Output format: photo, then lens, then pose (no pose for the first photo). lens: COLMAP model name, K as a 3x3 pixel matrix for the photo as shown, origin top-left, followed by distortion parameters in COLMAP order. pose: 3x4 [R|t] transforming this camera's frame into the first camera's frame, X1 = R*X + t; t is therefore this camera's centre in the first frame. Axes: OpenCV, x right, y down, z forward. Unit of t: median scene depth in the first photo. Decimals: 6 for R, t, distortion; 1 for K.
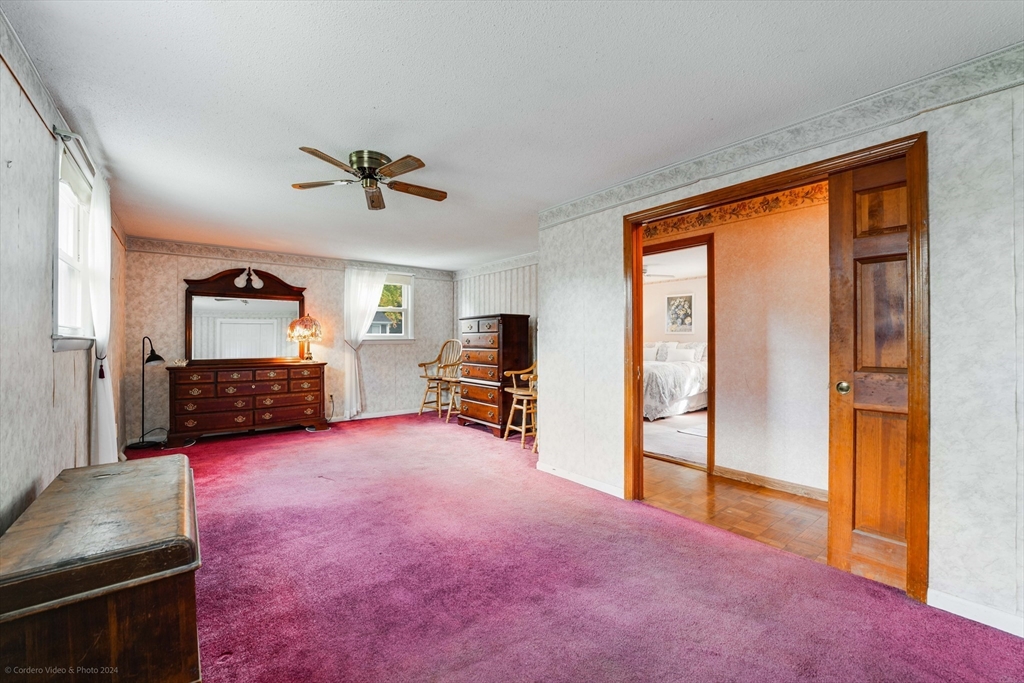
lens RADIAL K [[422.6, 0, 501.9], [0, 422.6, 336.5], [0, 0, 1]] dist [-0.028224, 0.002073]
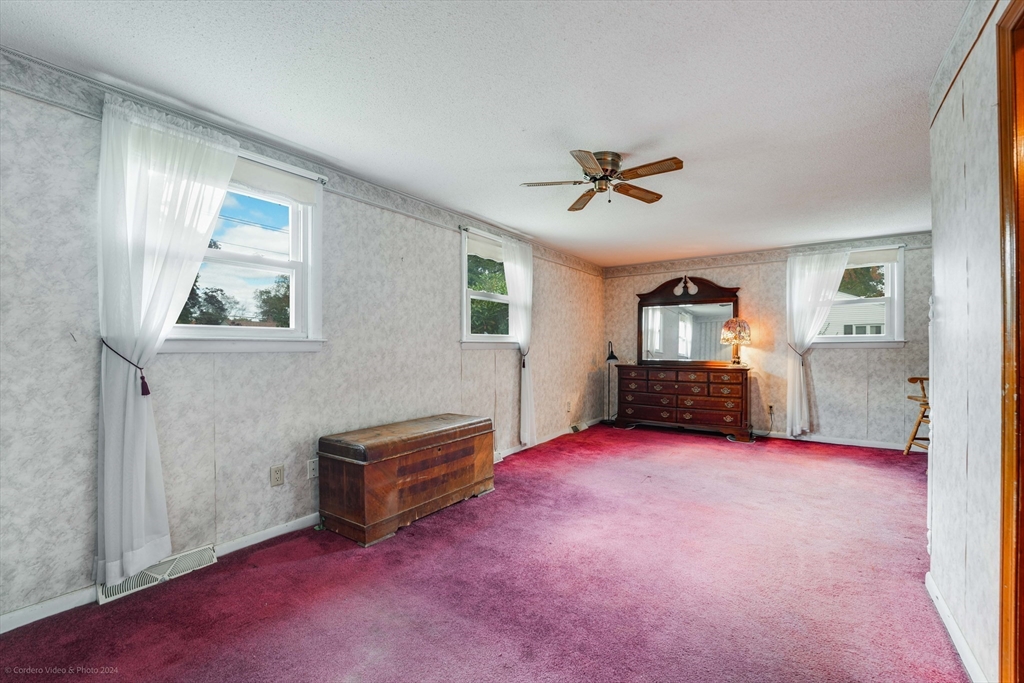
lens RADIAL K [[422.6, 0, 506.8], [0, 422.6, 345.3], [0, 0, 1]] dist [-0.028224, 0.002073]
pose [[0.293854, 0.001334, -0.955849, 0.291732], [0.011560, 0.999921, 0.004949, 0.002524], [0.955780, -0.012504, 0.293815, 0.242890]]
